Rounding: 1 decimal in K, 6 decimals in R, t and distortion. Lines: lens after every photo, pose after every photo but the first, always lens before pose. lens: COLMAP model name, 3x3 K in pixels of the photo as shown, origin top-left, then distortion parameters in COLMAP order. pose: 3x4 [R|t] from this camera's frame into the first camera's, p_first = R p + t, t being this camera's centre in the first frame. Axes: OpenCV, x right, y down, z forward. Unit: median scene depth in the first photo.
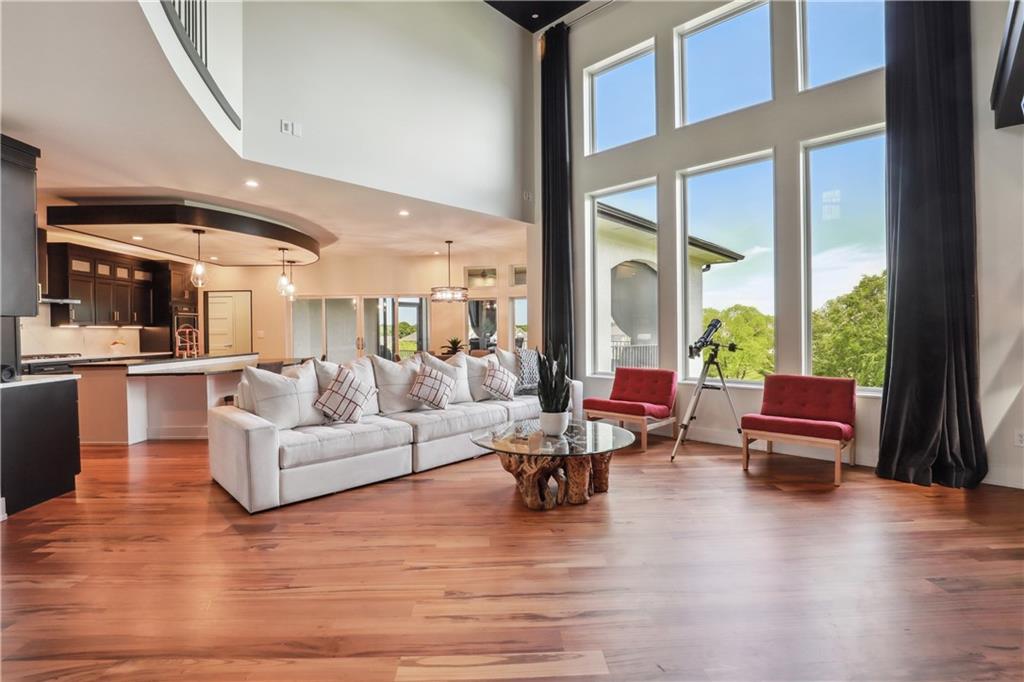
lens RADIAL K [[478.7, 0, 507.0], [0, 478.7, 329.3], [0, 0, 1]] dist [-0.002054, -0.000241]
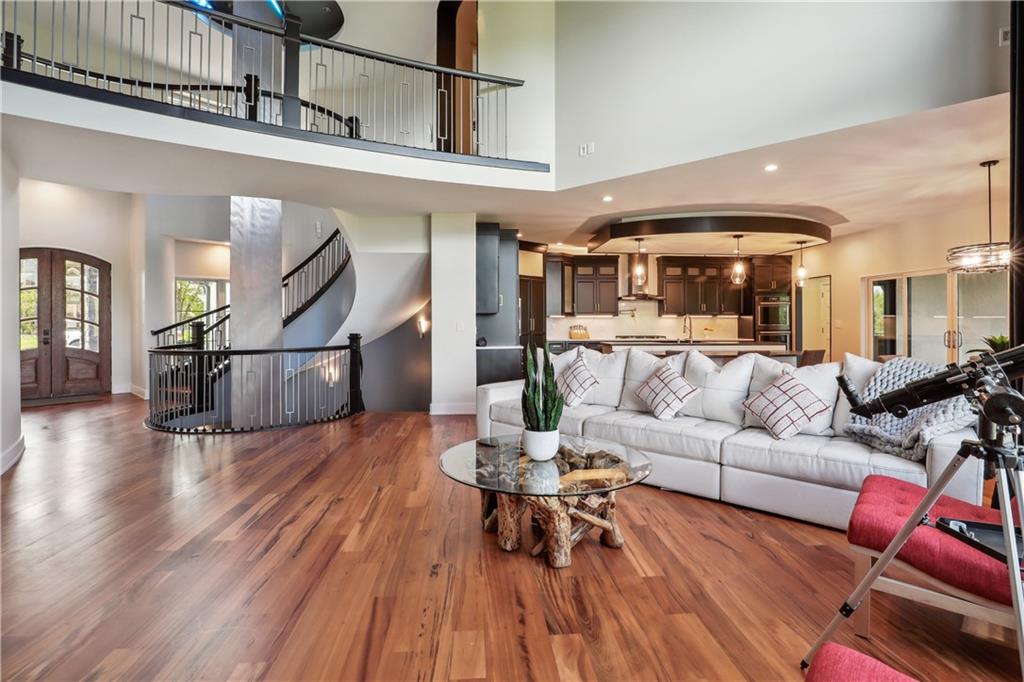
lens RADIAL K [[478.7, 0, 507.0], [0, 478.7, 329.3], [0, 0, 1]] dist [-0.002054, -0.000241]
pose [[0.046646, 0.030861, -0.998435, 0.565809], [-0.001085, 0.999524, 0.030844, -0.012084], [0.998911, -0.000355, 0.046657, 0.590828]]
